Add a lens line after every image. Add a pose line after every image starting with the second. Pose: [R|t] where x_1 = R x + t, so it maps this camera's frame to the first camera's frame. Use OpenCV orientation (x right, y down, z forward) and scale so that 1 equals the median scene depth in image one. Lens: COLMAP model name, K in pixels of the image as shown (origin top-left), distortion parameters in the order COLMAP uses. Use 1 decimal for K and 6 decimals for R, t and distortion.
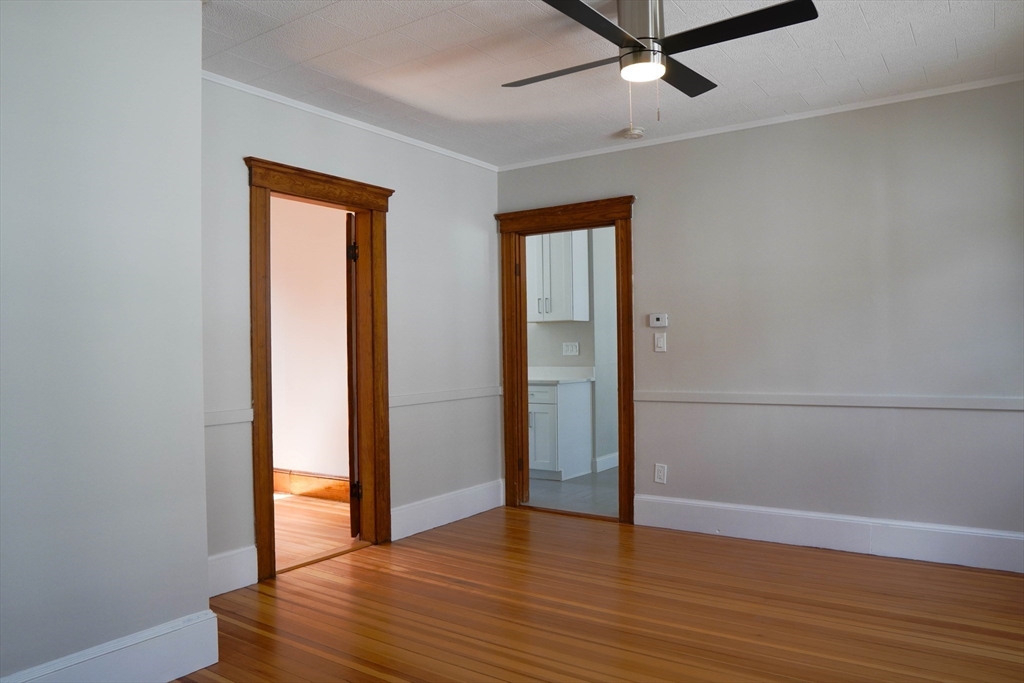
lens RADIAL K [[723.1, 0, 512.0], [0, 723.1, 341.5], [0, 0, 1]] dist [-0.106966, 0.062929]
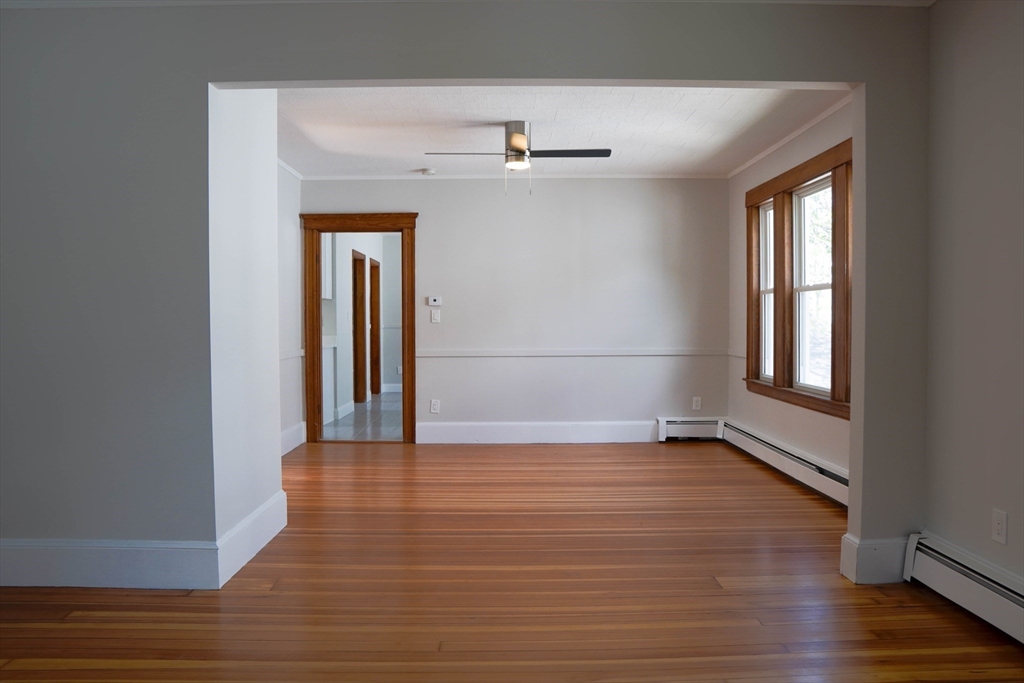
lens RADIAL K [[723.1, 0, 512.0], [0, 723.1, 341.5], [0, 0, 1]] dist [-0.106966, 0.062929]
pose [[0.819980, -0.005902, 0.572361, -0.492965], [-0.012045, 0.999548, 0.027562, 0.009991], [-0.572265, -0.029495, 0.819538, -0.281285]]
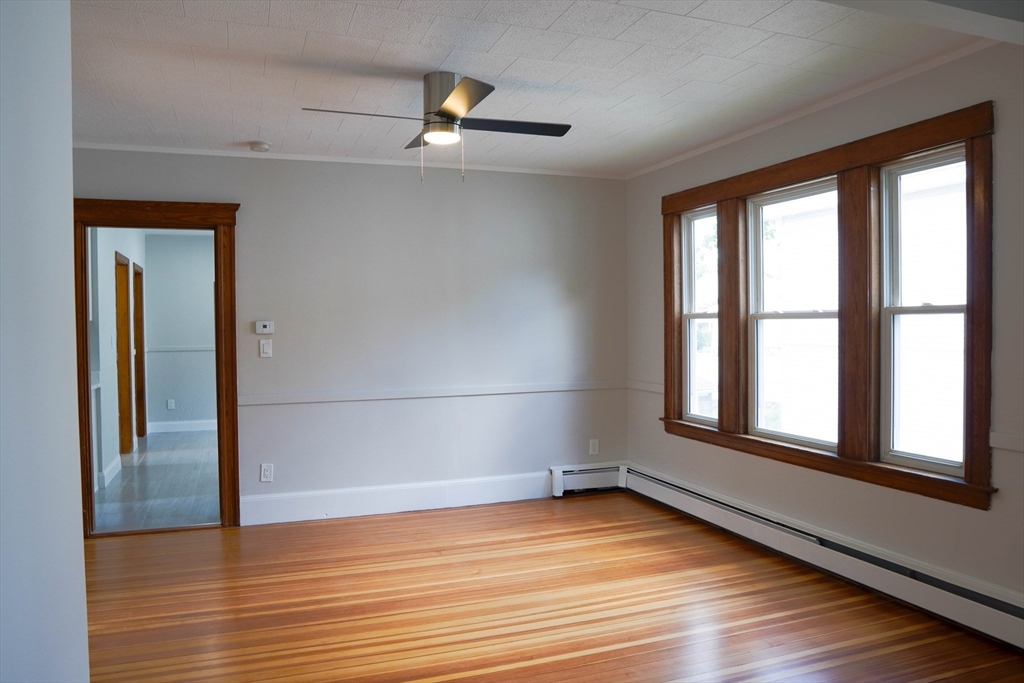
lens RADIAL K [[723.1, 0, 512.0], [0, 723.1, 341.5], [0, 0, 1]] dist [-0.106966, 0.062929]
pose [[0.575763, -0.010964, 0.817543, -0.430315], [-0.004779, 0.999848, 0.016775, -0.027210], [-0.817603, -0.013566, 0.575623, 0.102950]]
